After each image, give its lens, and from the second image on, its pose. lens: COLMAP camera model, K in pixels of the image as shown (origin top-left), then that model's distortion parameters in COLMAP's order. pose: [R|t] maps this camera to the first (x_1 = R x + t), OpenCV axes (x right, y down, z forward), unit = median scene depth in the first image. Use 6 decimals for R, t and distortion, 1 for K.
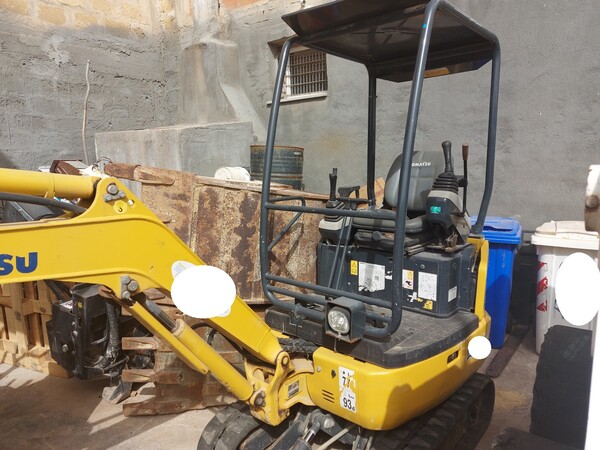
lens RADIAL K [[426.8, 0, 308.3], [0, 426.8, 227.9], [0, 0, 1]] dist [0.083660, -0.089770]
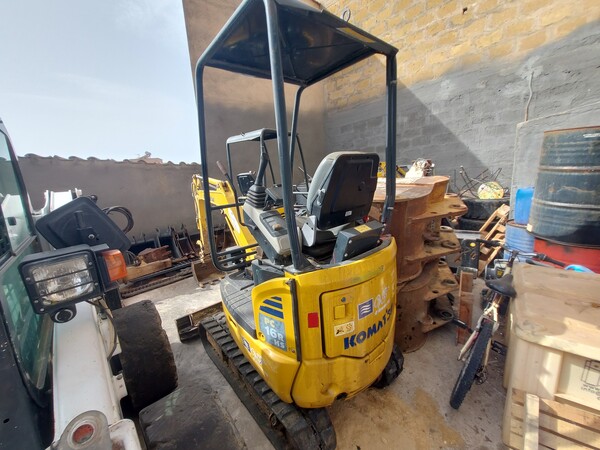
lens RADIAL K [[239.4, 0, 300.0], [0, 239.4, 225.0], [0, 0, 1]] dist [-0.001110, -0.000133]
pose [[-0.187321, 0.234900, -0.953799, 0.804609], [-0.087424, 0.963147, 0.254372, -0.160117], [0.978401, 0.131034, -0.159882, 1.076431]]
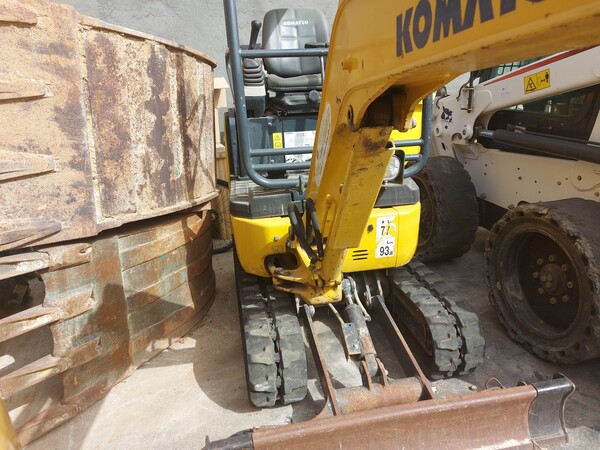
lens RADIAL K [[426.8, 0, 308.3], [0, 426.8, 227.9], [0, 0, 1]] dist [0.083660, -0.089770]
pose [[0.644252, -0.271102, 0.715153, -0.553363], [0.146260, 0.961483, 0.232722, 0.070175], [-0.750698, -0.045333, 0.659088, 0.357480]]
